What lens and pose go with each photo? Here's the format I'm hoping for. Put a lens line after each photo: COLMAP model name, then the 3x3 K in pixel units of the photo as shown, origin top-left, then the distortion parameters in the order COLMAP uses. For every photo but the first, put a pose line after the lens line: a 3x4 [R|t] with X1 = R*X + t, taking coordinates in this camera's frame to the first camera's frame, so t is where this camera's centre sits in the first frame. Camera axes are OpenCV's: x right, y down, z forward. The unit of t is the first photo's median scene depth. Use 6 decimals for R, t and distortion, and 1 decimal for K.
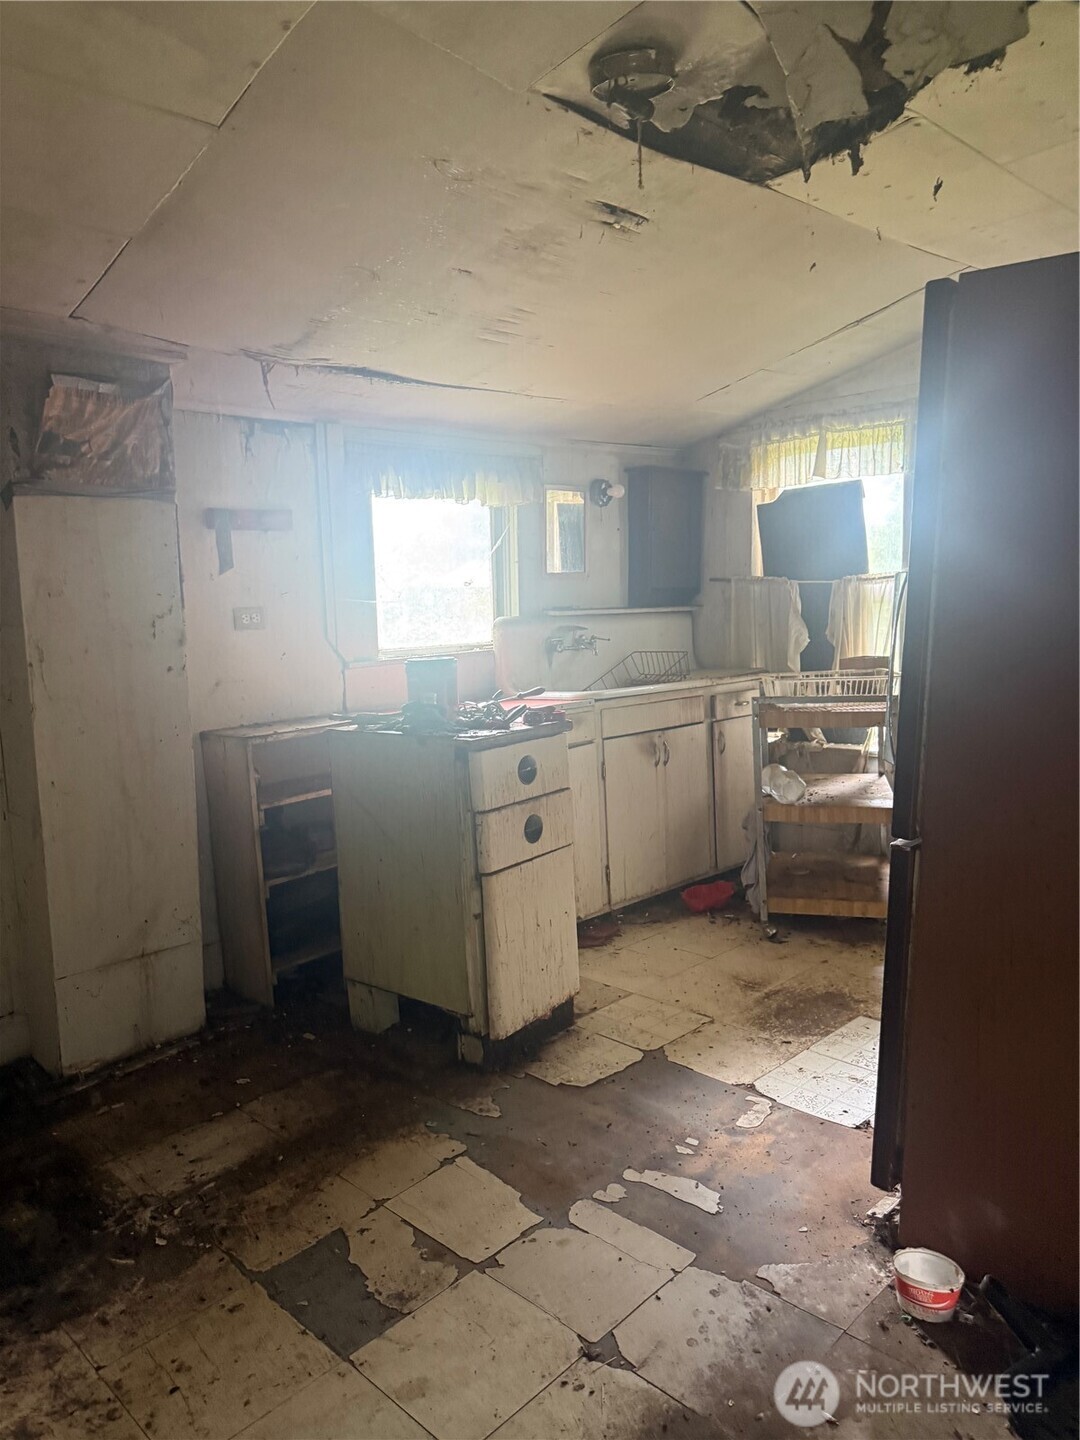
lens RADIAL K [[1023.8, 0, 540.0], [0, 1023.8, 720.0], [0, 0, 1]] dist [0.172803, -0.247978]
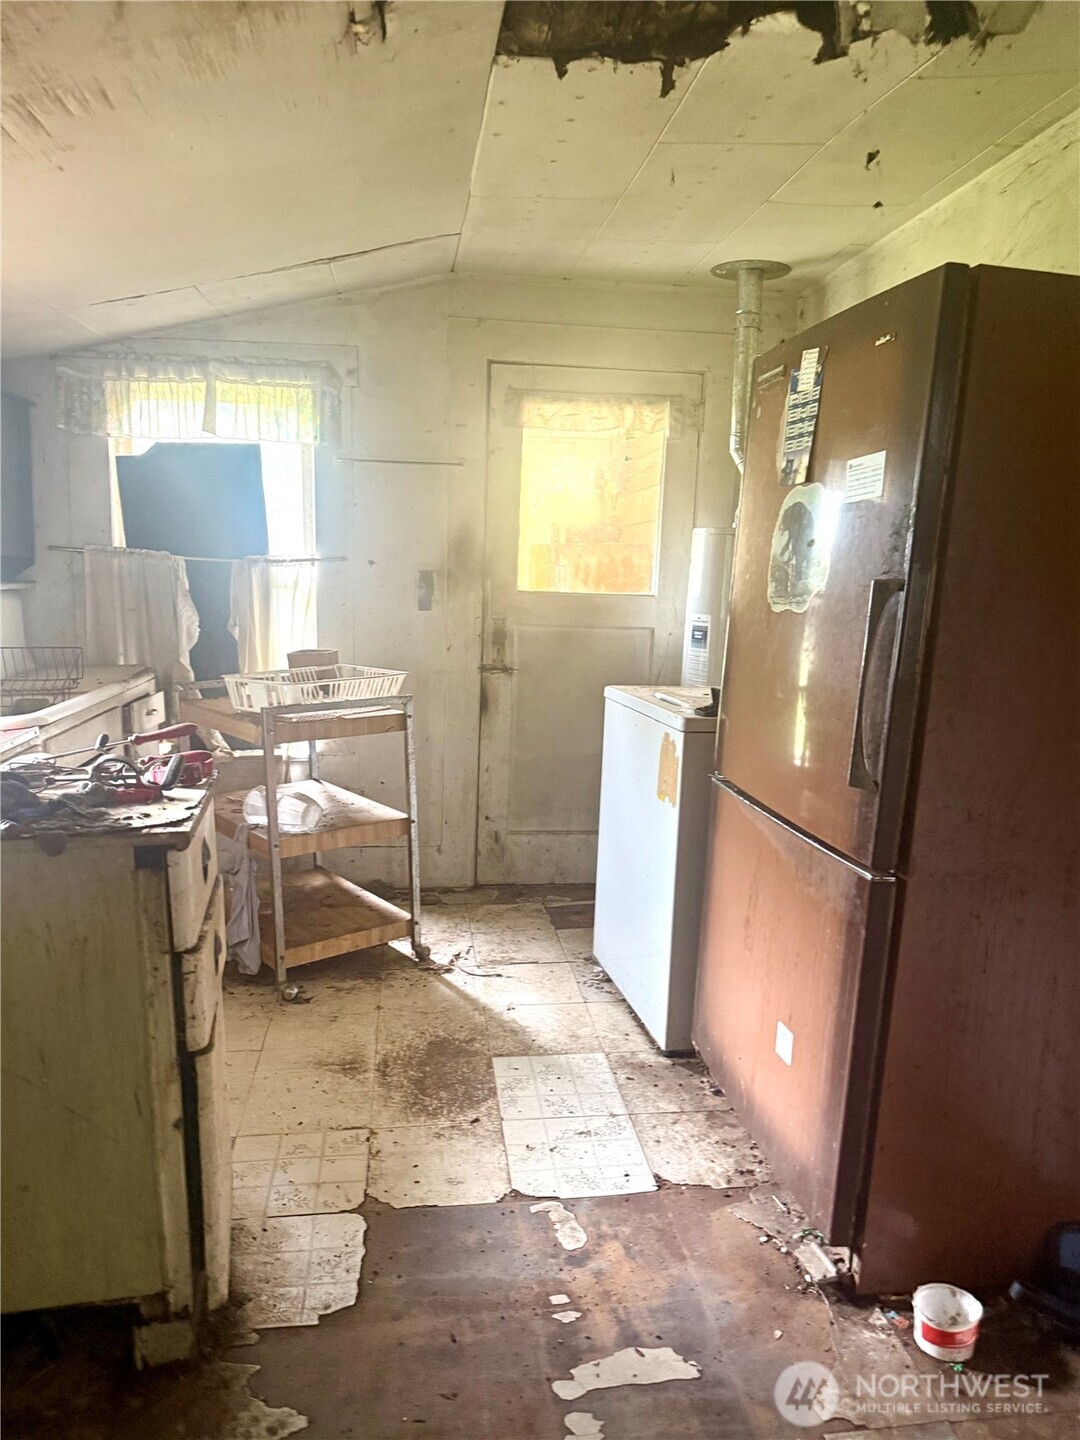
lens RADIAL K [[1031.3, 0, 540.0], [0, 1031.3, 720.0], [0, 0, 1]] dist [0.053228, -0.040566]
pose [[0.623567, -0.085291, 0.777104, -0.275078], [0.061481, 0.996302, 0.060015, -0.047087], [-0.779349, 0.010354, 0.626505, 0.334127]]
